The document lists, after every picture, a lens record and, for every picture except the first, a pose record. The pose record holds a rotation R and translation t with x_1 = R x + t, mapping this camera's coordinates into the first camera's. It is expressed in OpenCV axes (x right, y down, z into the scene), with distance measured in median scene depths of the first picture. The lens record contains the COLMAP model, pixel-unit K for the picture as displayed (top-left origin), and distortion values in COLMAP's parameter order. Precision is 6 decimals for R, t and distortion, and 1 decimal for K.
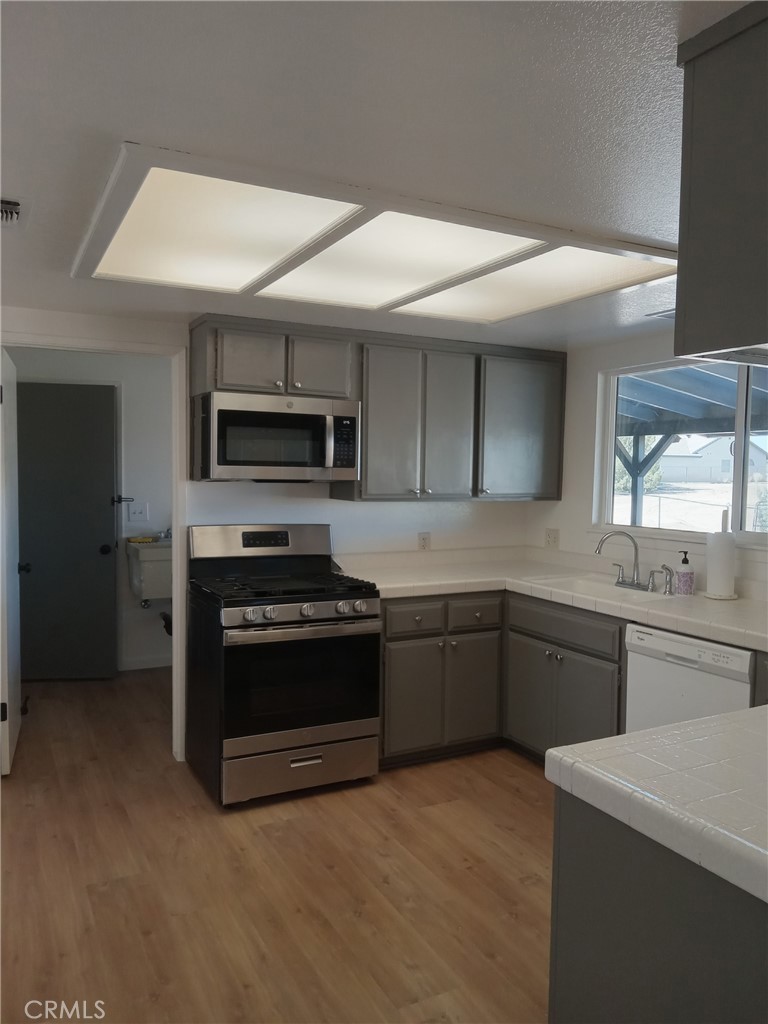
lens RADIAL K [[764.3, 0, 387.6], [0, 764.3, 518.6], [0, 0, 1]] dist [-0.003550, -0.013615]
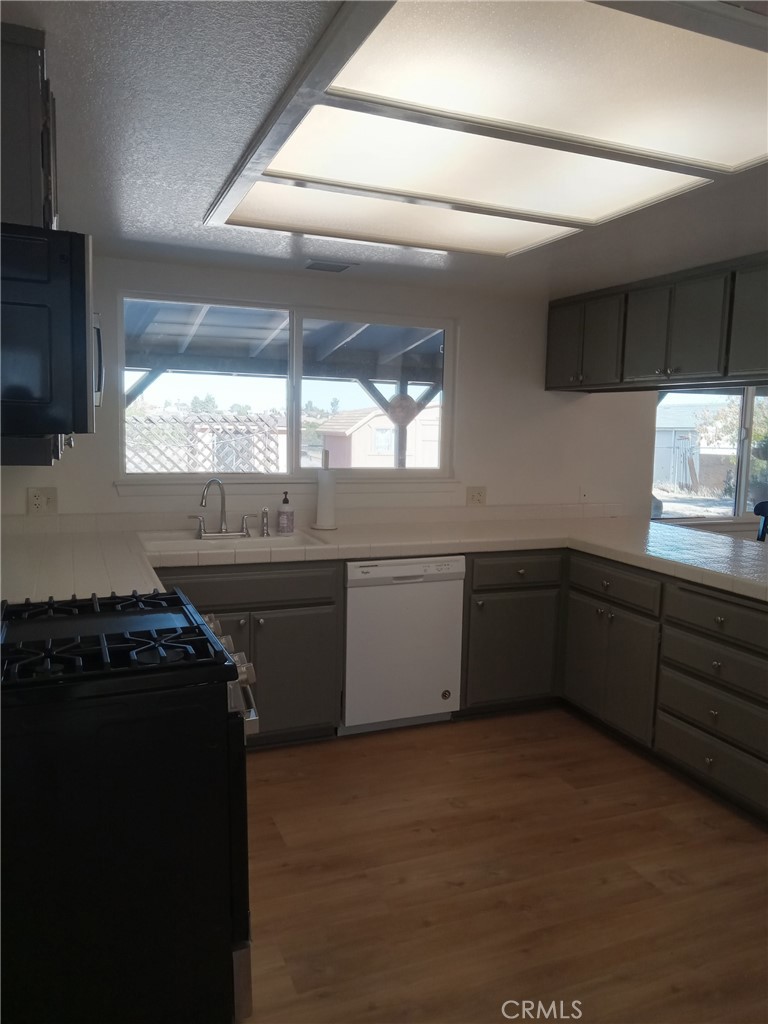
lens RADIAL K [[764.3, 0, 387.6], [0, 764.3, 518.6], [0, 0, 1]] dist [-0.003550, -0.013615]
pose [[0.089272, -0.130584, 0.987410, -0.759438], [0.039799, 0.991044, 0.127466, -0.058008], [-0.995212, 0.027919, 0.093669, 0.901636]]
